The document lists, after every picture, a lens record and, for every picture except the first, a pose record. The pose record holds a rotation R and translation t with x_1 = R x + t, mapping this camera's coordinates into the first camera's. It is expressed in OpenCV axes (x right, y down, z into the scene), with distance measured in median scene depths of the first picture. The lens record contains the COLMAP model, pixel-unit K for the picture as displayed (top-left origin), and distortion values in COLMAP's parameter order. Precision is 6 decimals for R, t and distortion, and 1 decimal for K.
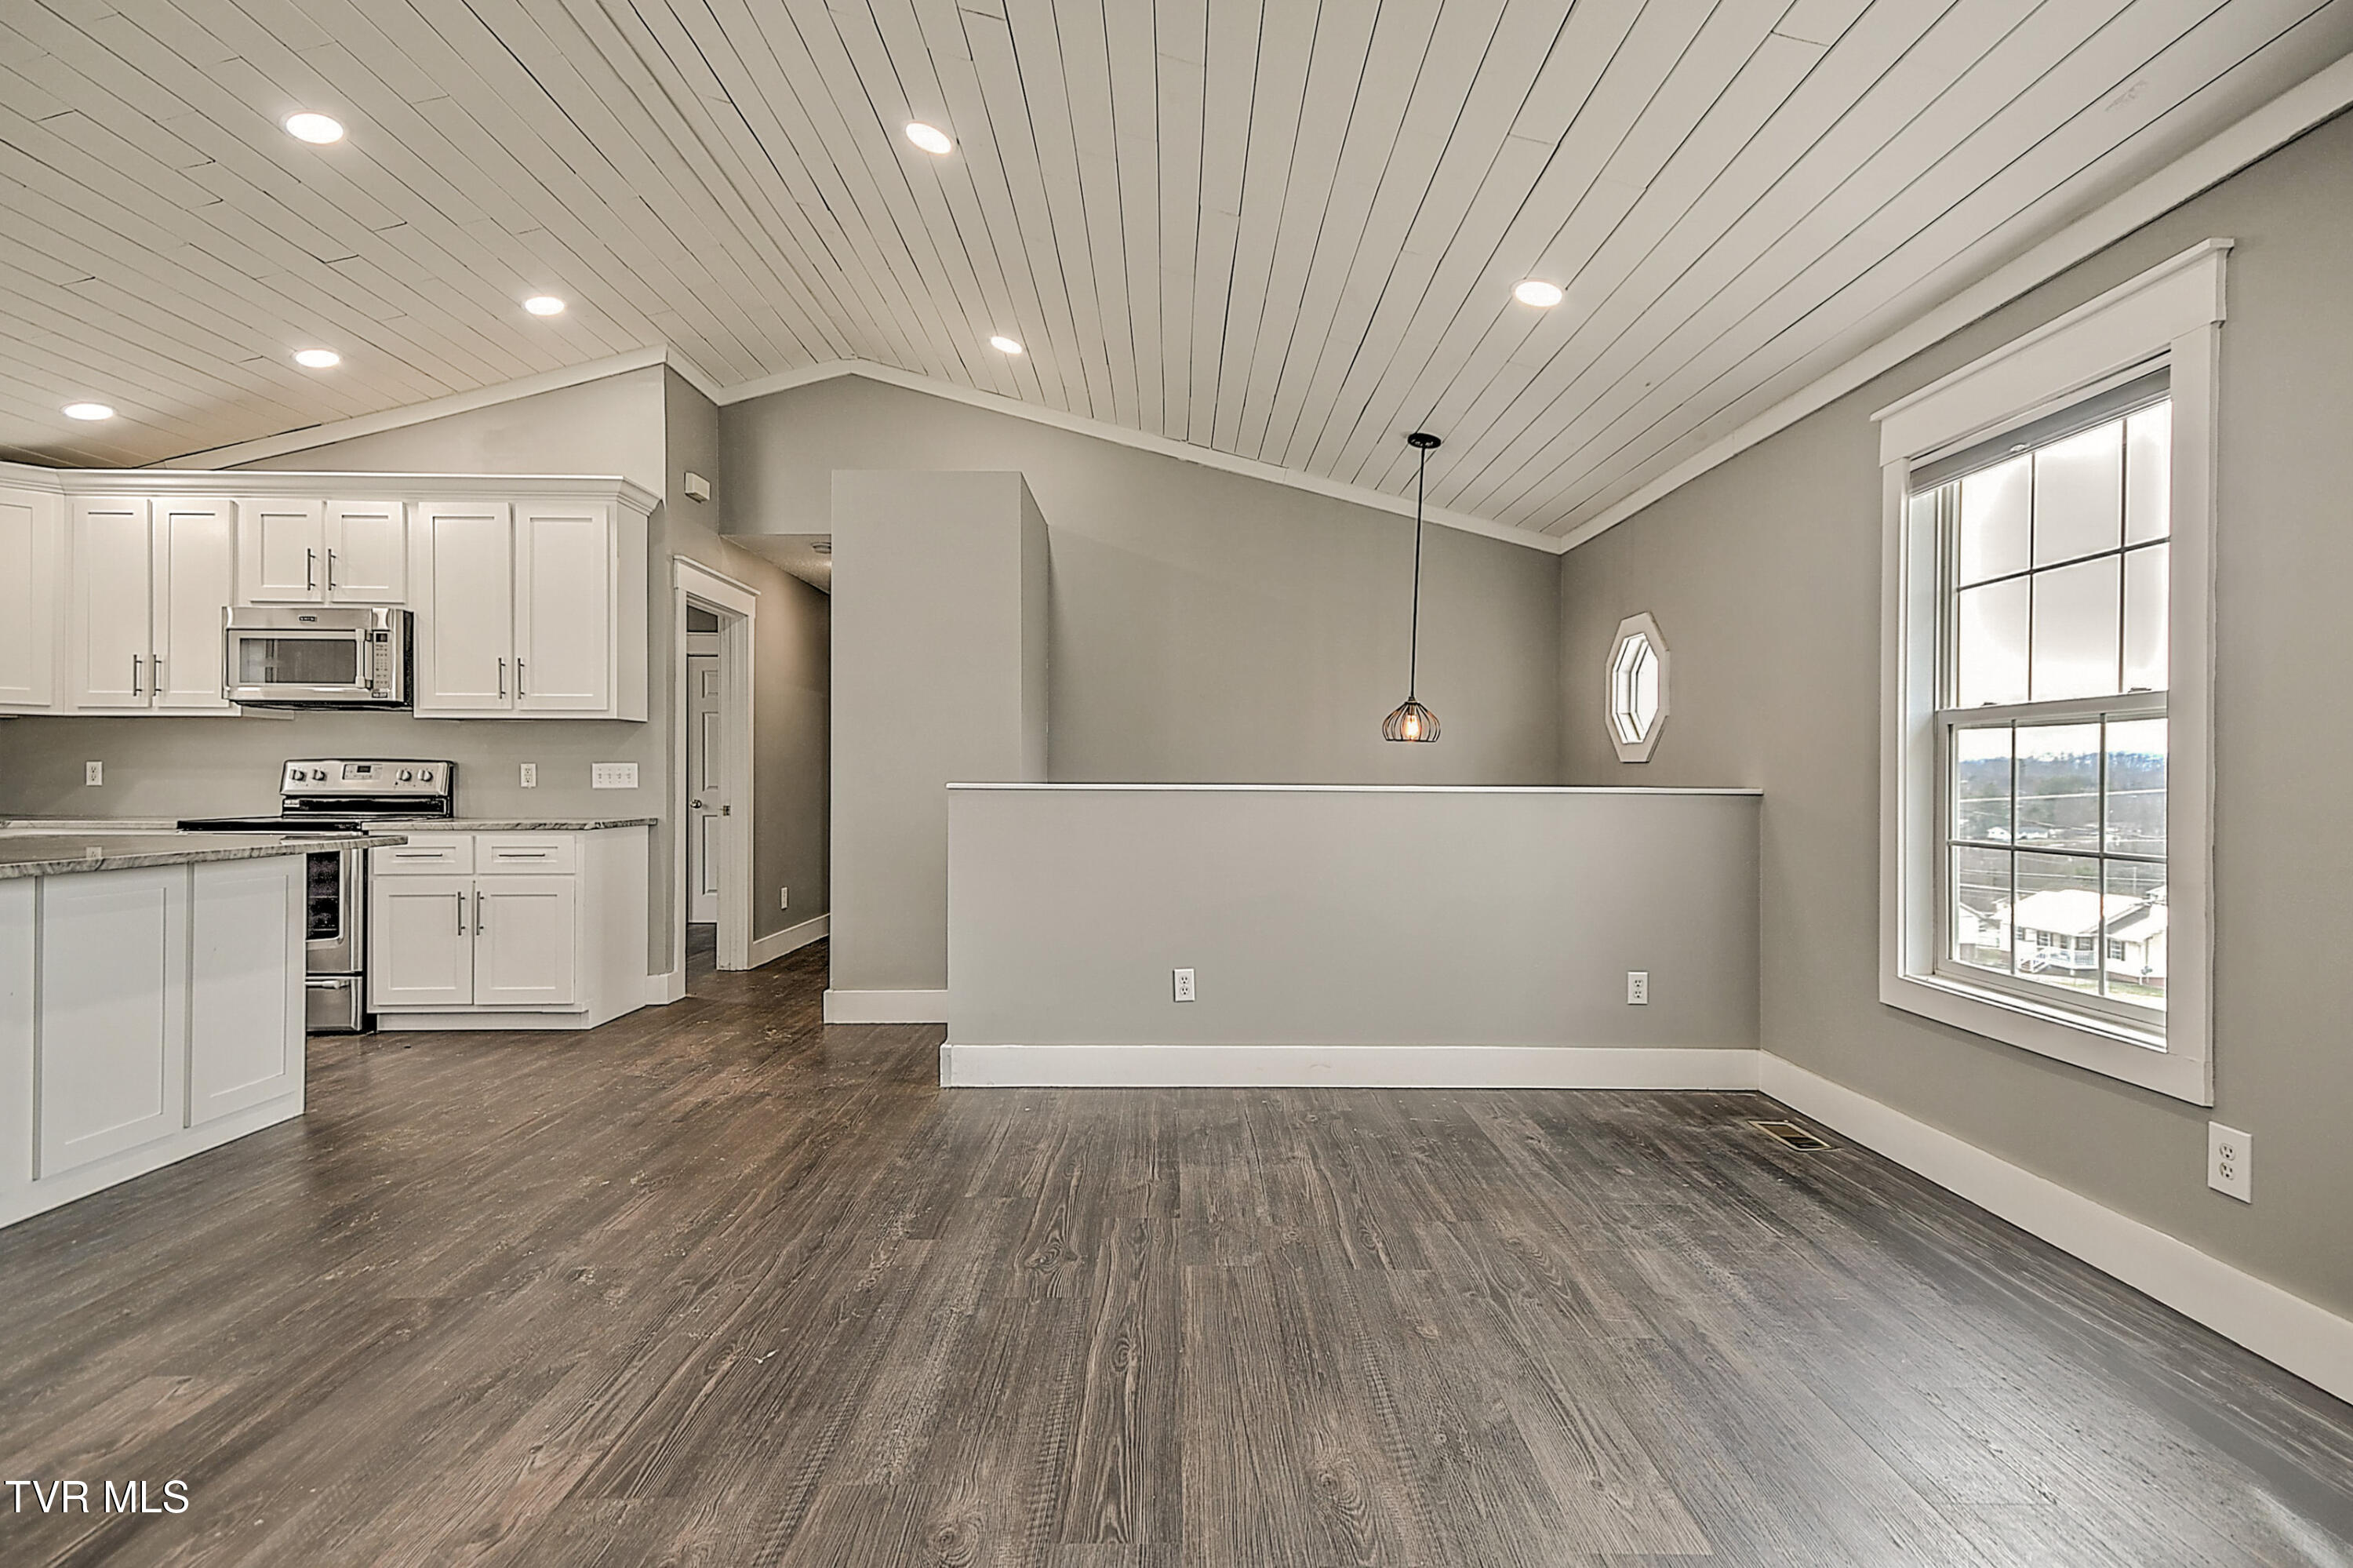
lens RADIAL K [[1148.8, 0, 1184.4], [0, 1148.8, 780.6], [0, 0, 1]] dist [0.026429, -0.004339]
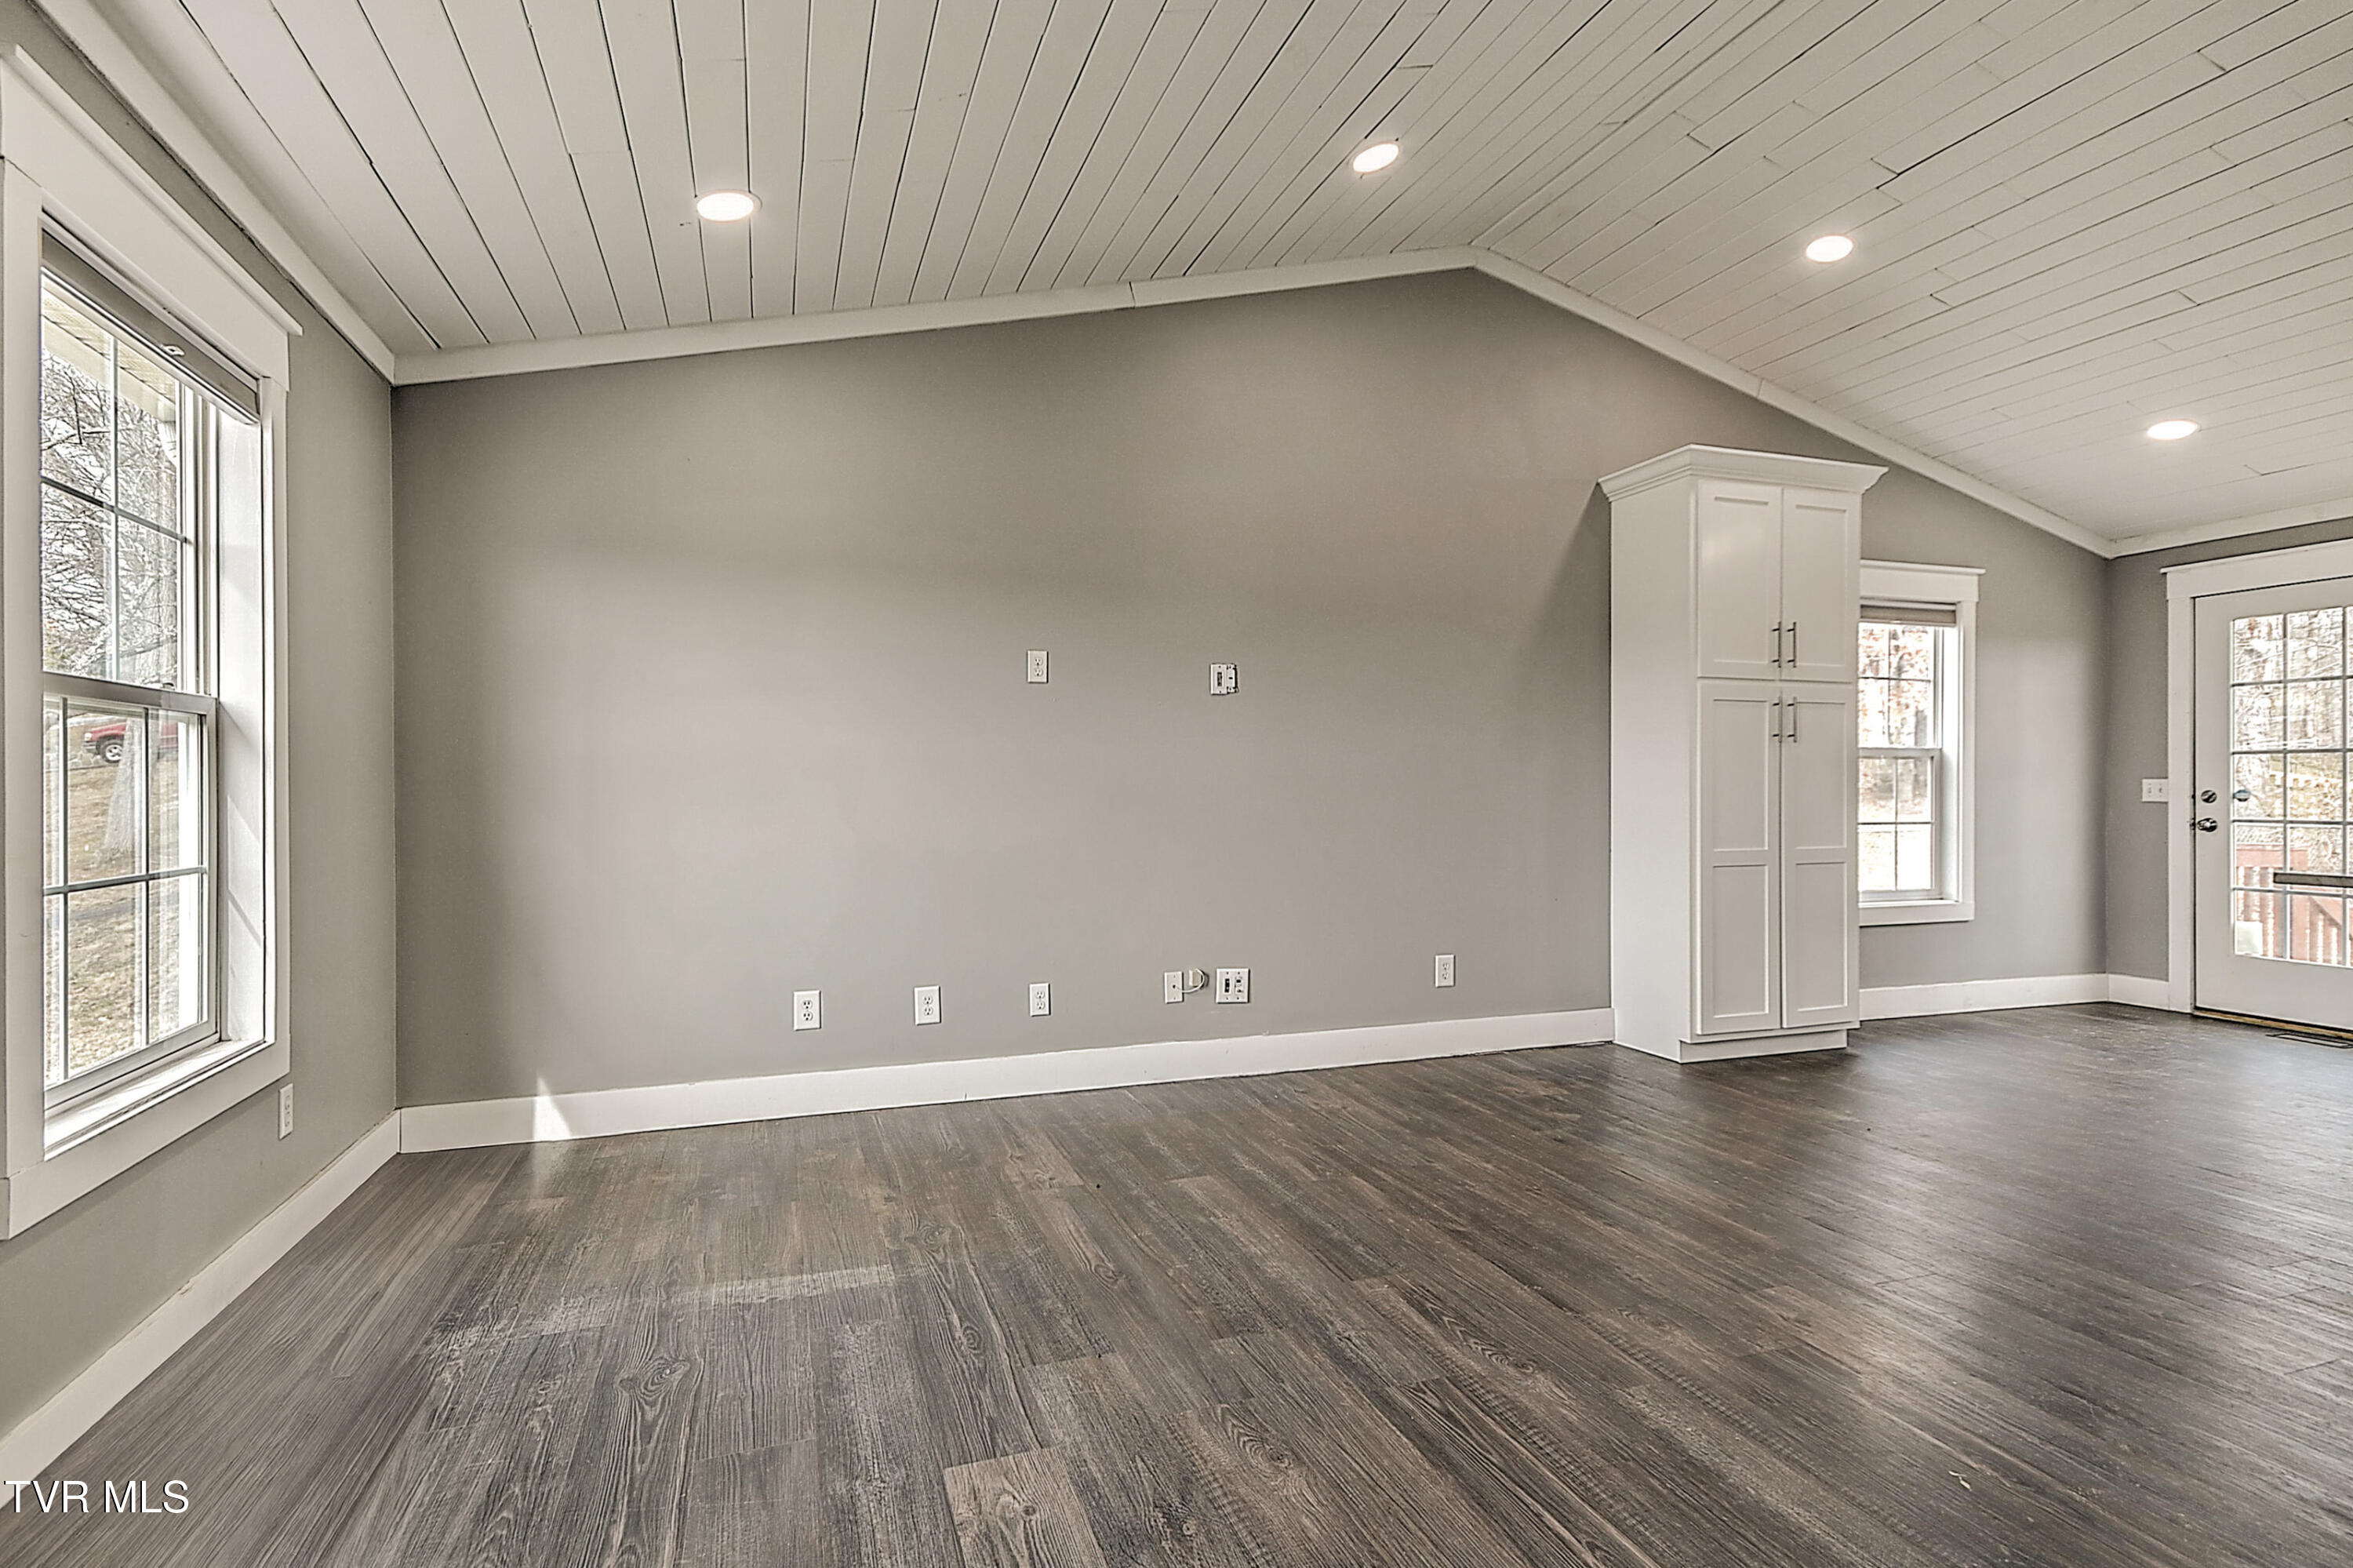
lens RADIAL K [[1148.8, 0, 1177.4], [0, 1148.8, 792.6], [0, 0, 1]] dist [0.026429, -0.004339]
pose [[-0.945150, -0.005205, -0.326596, 0.203412], [-0.005704, 0.999984, 0.000570, -0.000537], [0.326588, 0.002402, -0.945164, 0.713598]]
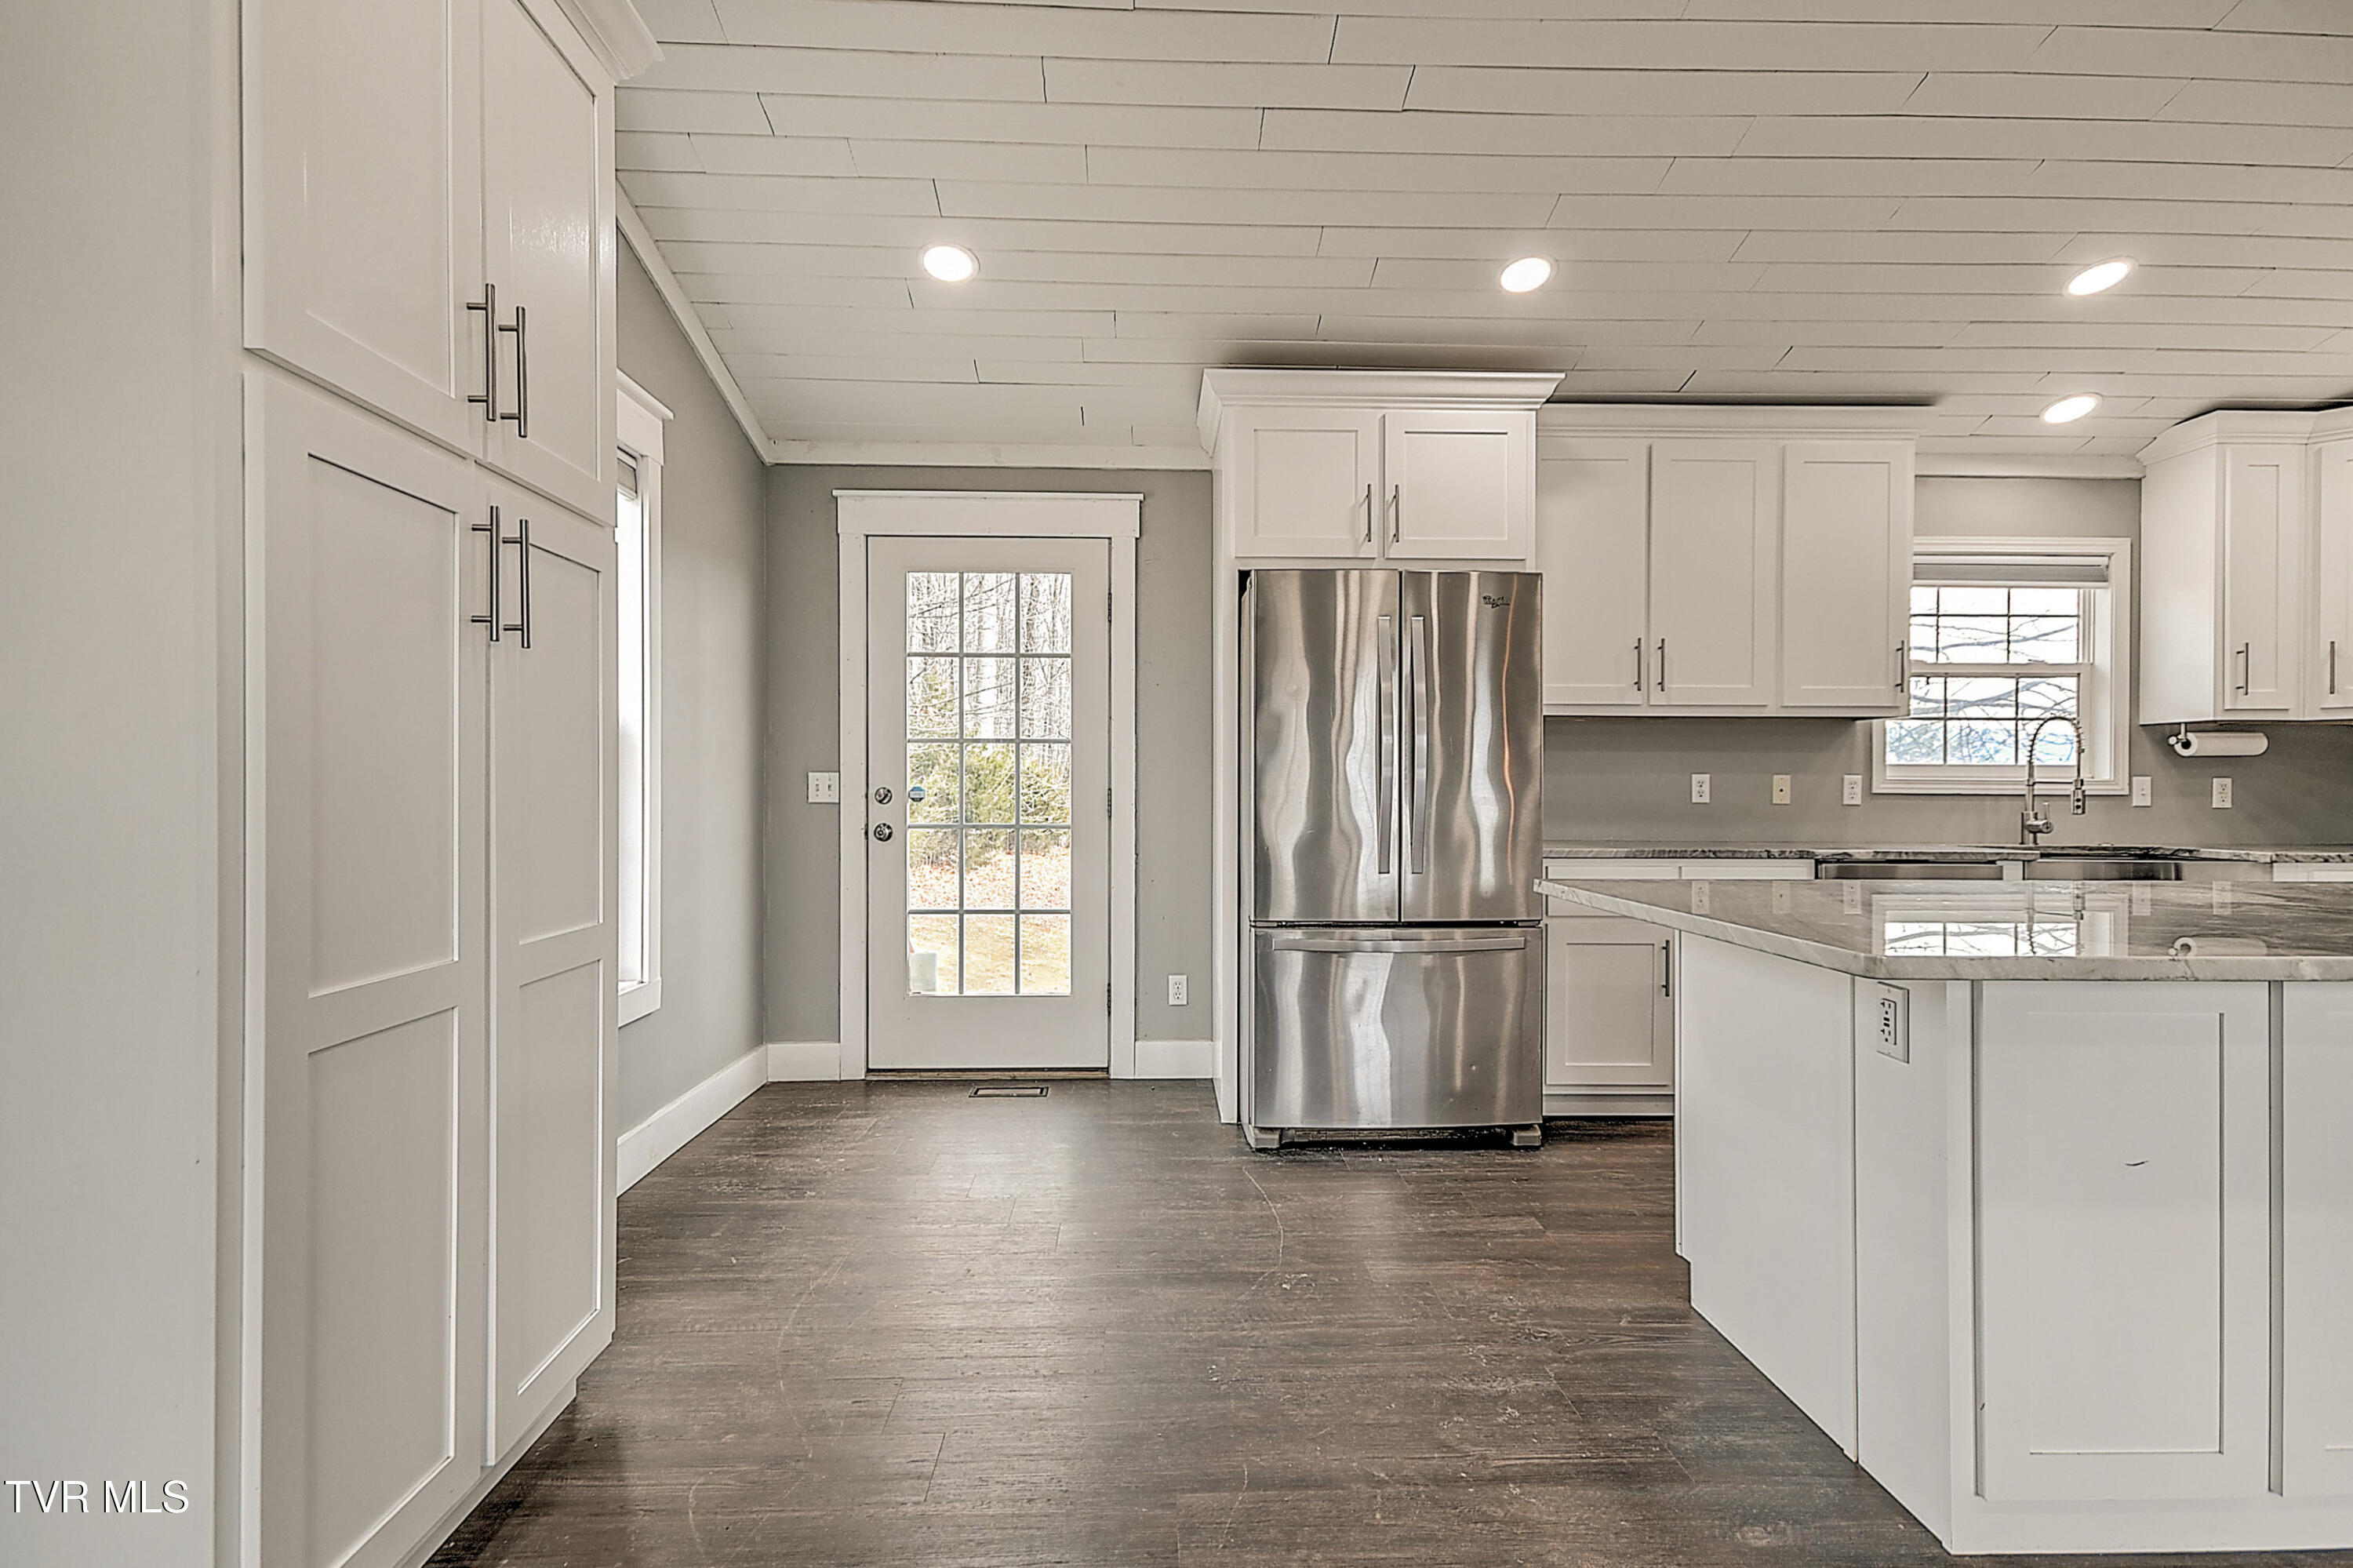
lens RADIAL K [[1148.8, 0, 1175.2], [0, 1148.8, 792.7], [0, 0, 1]] dist [0.026429, -0.004339]
pose [[0.025872, -0.004216, -0.999656, -0.242370], [-0.002656, 0.999987, -0.004286, -0.000936], [0.999662, 0.002766, 0.025860, 0.162922]]
